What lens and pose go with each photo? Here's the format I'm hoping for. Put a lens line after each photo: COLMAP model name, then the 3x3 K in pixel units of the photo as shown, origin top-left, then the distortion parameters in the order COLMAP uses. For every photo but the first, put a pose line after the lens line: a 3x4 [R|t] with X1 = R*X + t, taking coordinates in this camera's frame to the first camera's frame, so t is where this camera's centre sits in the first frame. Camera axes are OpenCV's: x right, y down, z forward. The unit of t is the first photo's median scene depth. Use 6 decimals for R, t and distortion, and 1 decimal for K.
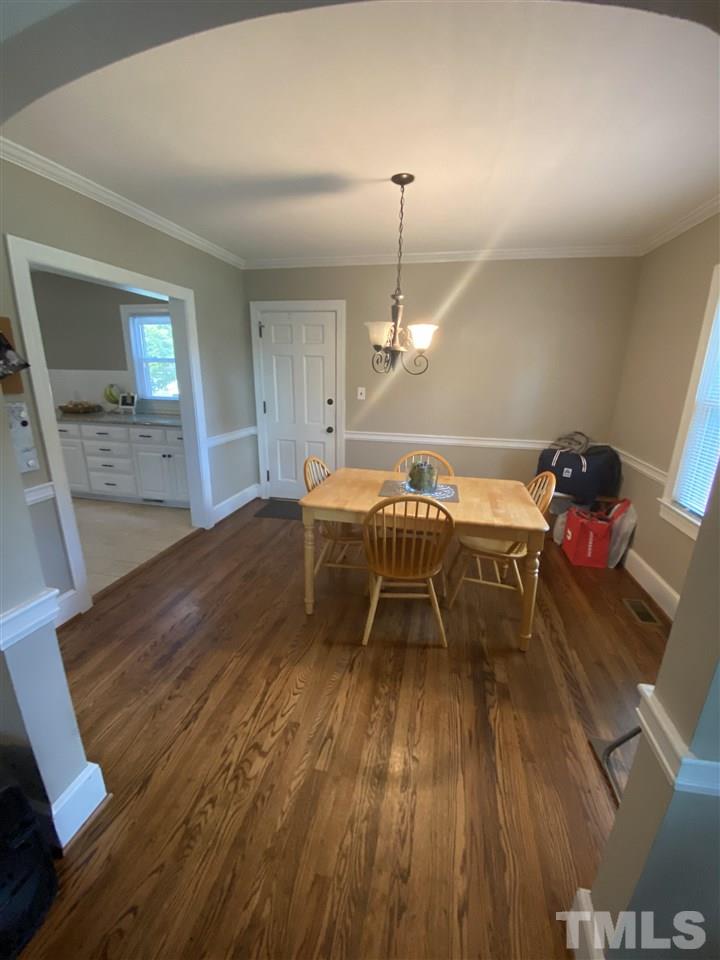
lens RADIAL K [[393.6, 0, 360.4], [0, 393.6, 479.5], [0, 0, 1]] dist [-0.014344, -0.005014]
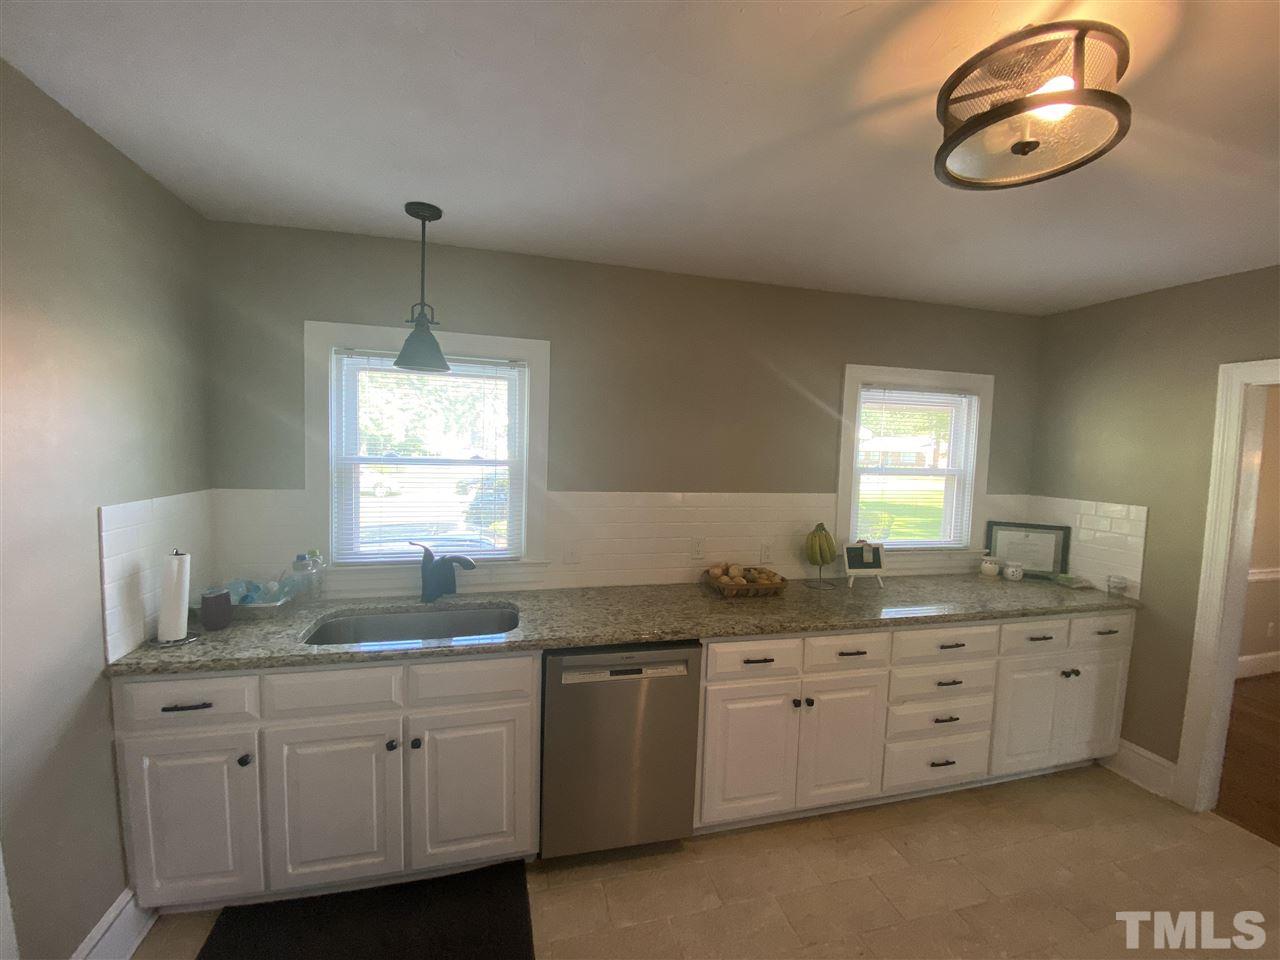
lens RADIAL K [[524.8, 0, 638.7], [0, 524.8, 483.7], [0, 0, 1]] dist [-0.014344, -0.005014]
pose [[0.884203, -0.009931, 0.466997, -1.126015], [0.101481, 0.979978, -0.171304, -0.209308], [-0.455945, 0.198859, 0.867507, 0.568008]]
